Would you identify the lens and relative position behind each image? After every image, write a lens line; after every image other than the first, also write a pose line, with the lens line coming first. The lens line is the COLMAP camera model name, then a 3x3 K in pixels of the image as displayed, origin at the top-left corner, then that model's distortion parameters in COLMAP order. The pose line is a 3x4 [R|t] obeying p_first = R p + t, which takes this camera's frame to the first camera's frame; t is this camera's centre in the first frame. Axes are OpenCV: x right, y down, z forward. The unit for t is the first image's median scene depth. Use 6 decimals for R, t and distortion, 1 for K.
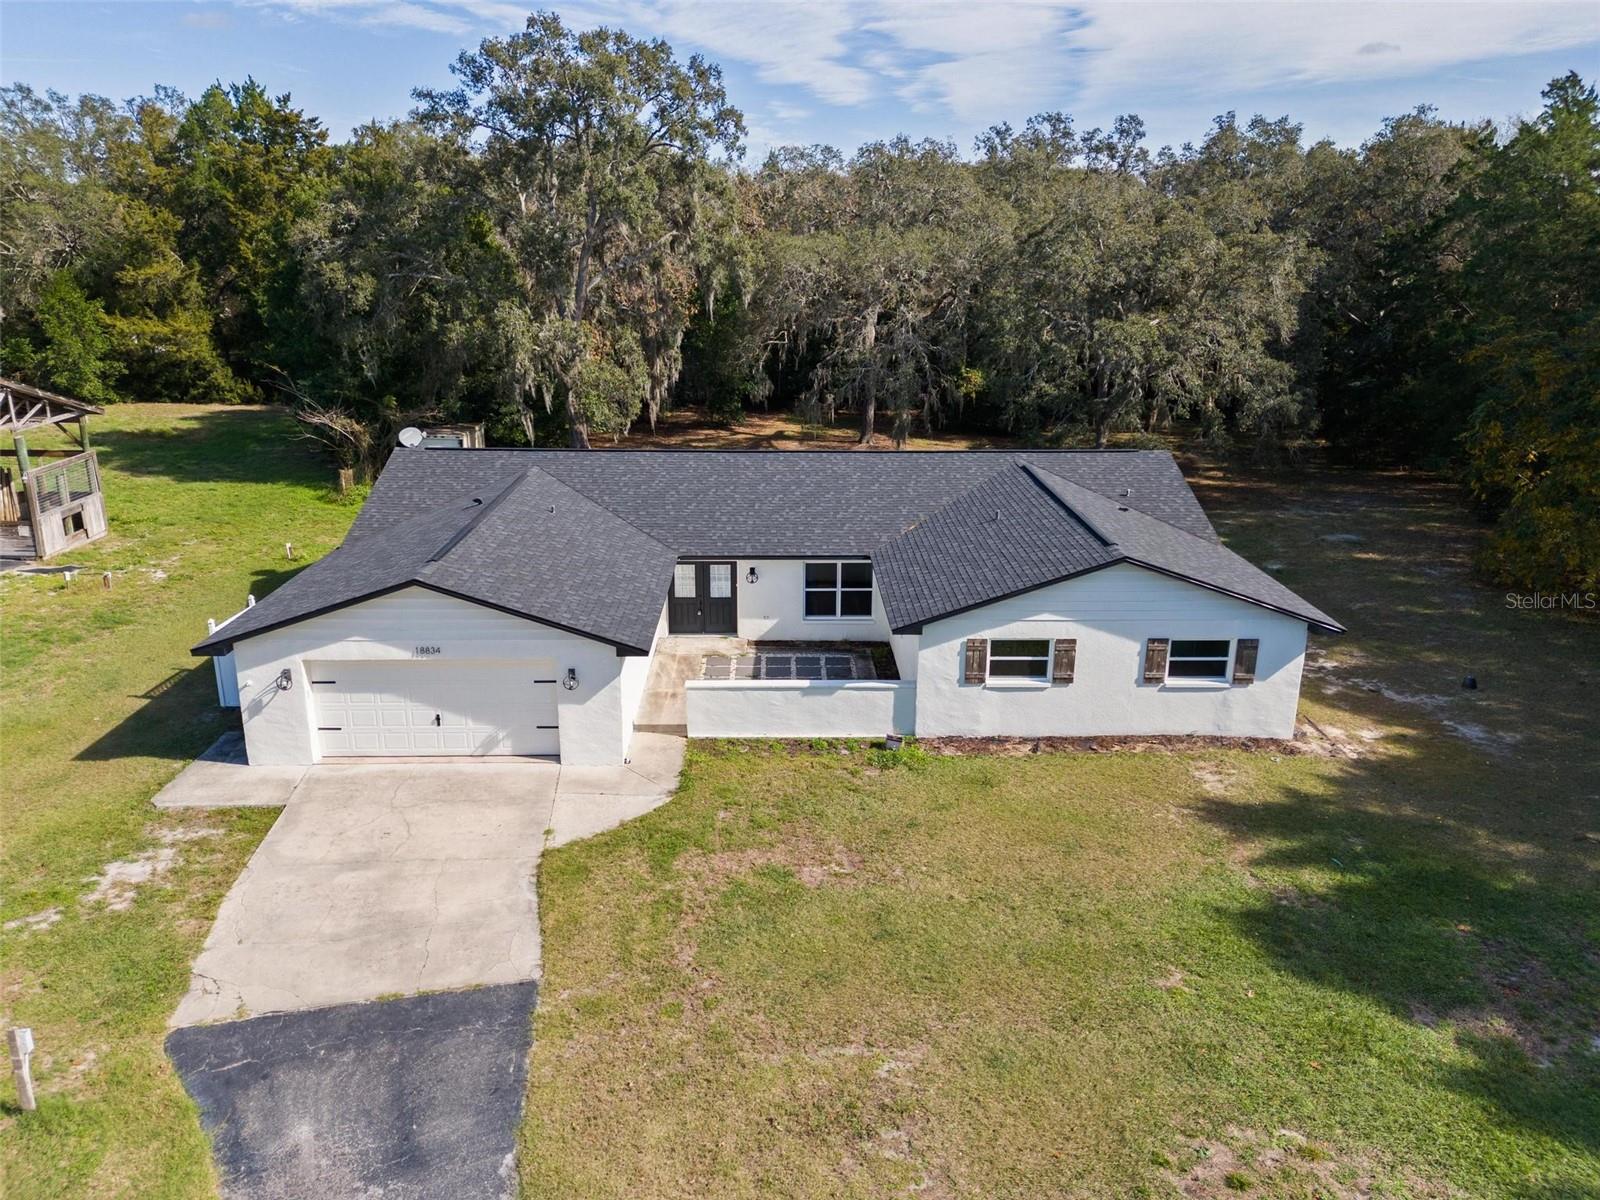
lens RADIAL K [[1170.5, 0, 792.4], [0, 1170.5, 593.8], [0, 0, 1]] dist [0.106803, -0.136152]
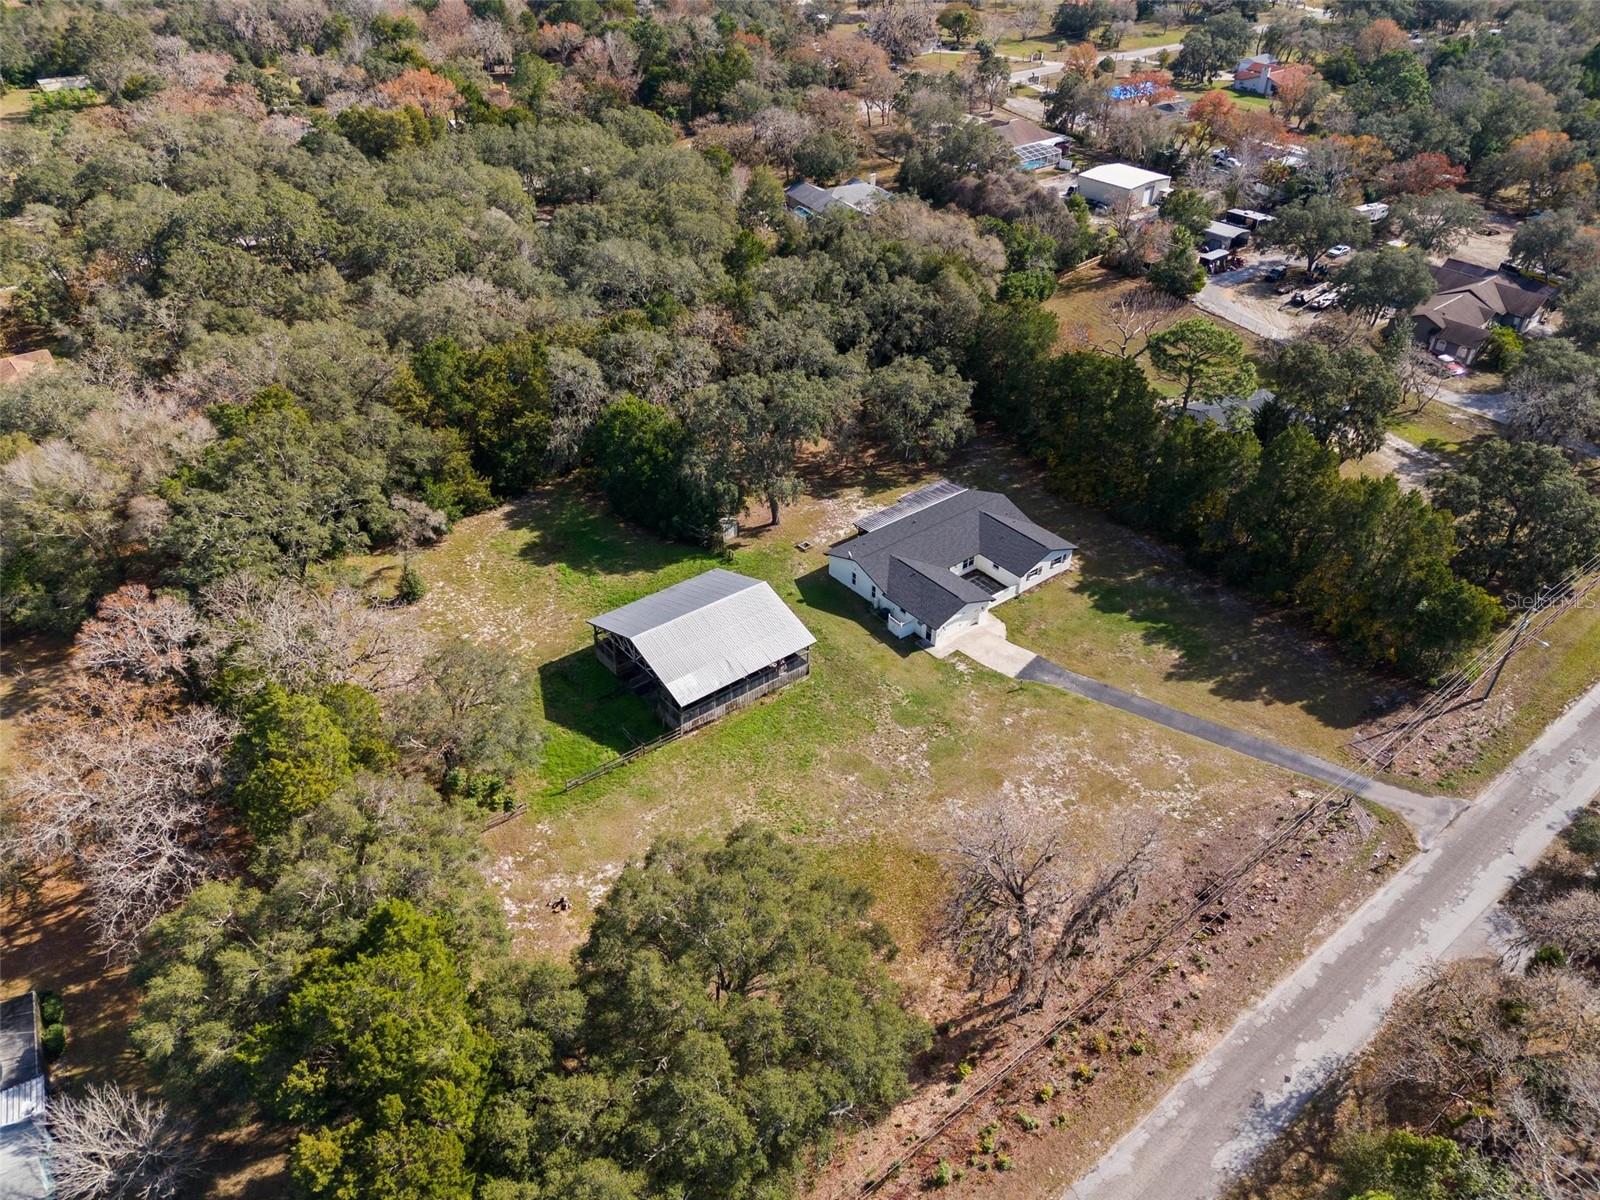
lens RADIAL K [[1170.5, 0, 792.4], [0, 1170.5, 593.8], [0, 0, 1]] dist [0.106803, -0.136152]
pose [[0.790862, -0.349905, 0.502099, -3.197007], [0.174702, 0.915371, 0.362733, -1.876361], [-0.586529, -0.199154, 0.785061, -2.382858]]
